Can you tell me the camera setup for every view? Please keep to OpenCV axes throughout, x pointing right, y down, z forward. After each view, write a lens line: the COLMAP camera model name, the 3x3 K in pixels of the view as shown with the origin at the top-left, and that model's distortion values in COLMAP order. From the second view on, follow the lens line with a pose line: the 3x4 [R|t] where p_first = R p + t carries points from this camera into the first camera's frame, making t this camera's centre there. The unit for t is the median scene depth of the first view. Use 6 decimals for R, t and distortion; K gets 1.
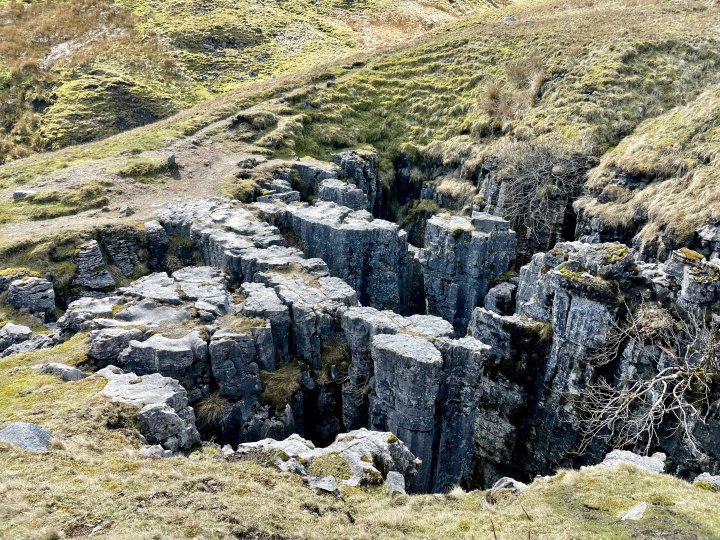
lens RADIAL K [[540.1, 0, 355.2], [0, 540.1, 263.4], [0, 0, 1]] dist [0.086816, -0.121211]
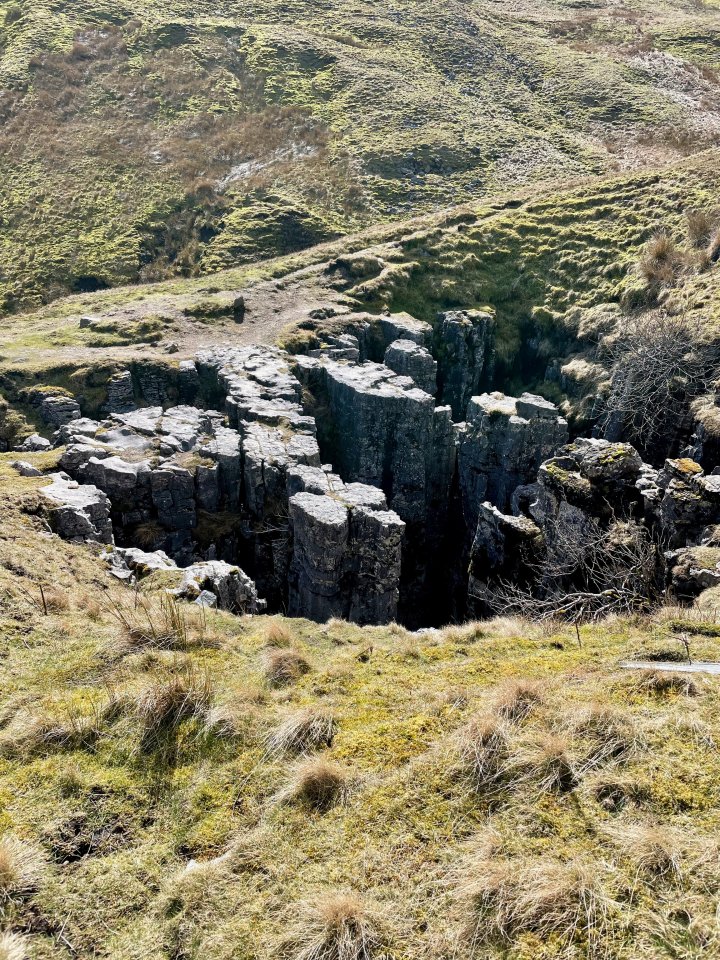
lens RADIAL K [[720.1, 0, 360.0], [0, 720.1, 480.0], [0, 0, 1]] dist [0.086816, -0.121211]
pose [[0.930969, 0.165566, -0.325400, 0.285365], [-0.156397, 0.986199, 0.054333, 0.011418], [0.329905, 0.000309, 0.944014, -0.100834]]
